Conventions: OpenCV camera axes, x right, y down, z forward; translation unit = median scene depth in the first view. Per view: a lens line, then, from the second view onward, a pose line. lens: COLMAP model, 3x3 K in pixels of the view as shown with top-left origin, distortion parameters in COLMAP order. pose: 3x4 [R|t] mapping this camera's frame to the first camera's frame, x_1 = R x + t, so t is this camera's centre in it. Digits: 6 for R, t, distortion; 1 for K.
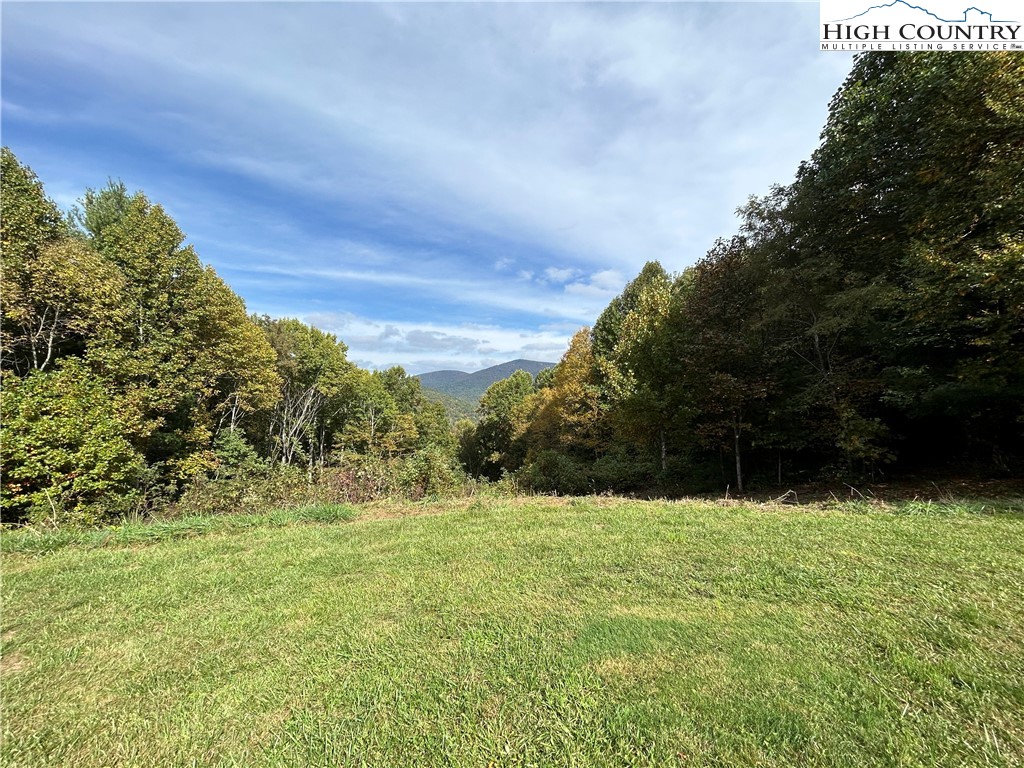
lens RADIAL K [[408.7, 0, 512.0], [0, 408.7, 384.0], [0, 0, 1]] dist [-0.002023, -0.000053]
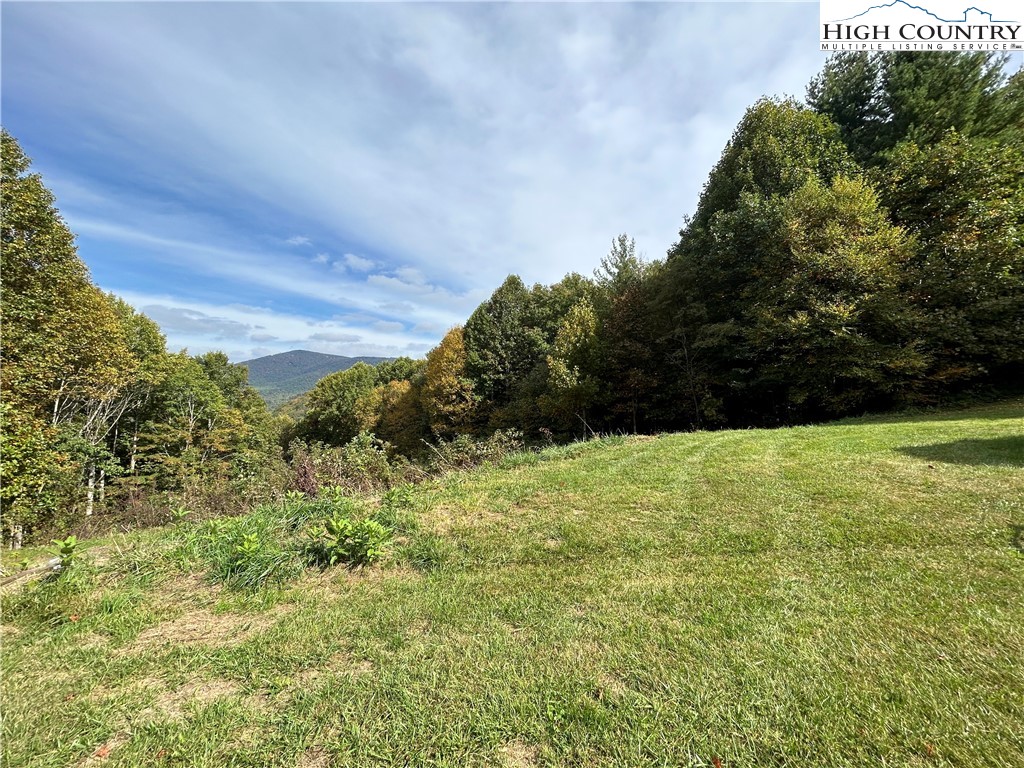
lens RADIAL K [[404.5, 0, 511.8], [0, 404.5, 400.1], [0, 0, 1]] dist [0.002200, 0.000168]
pose [[0.879817, -0.003141, 0.475302, -0.370338], [-0.020546, 0.998792, 0.044631, 0.016056], [-0.474868, -0.049033, 0.878690, -0.061855]]
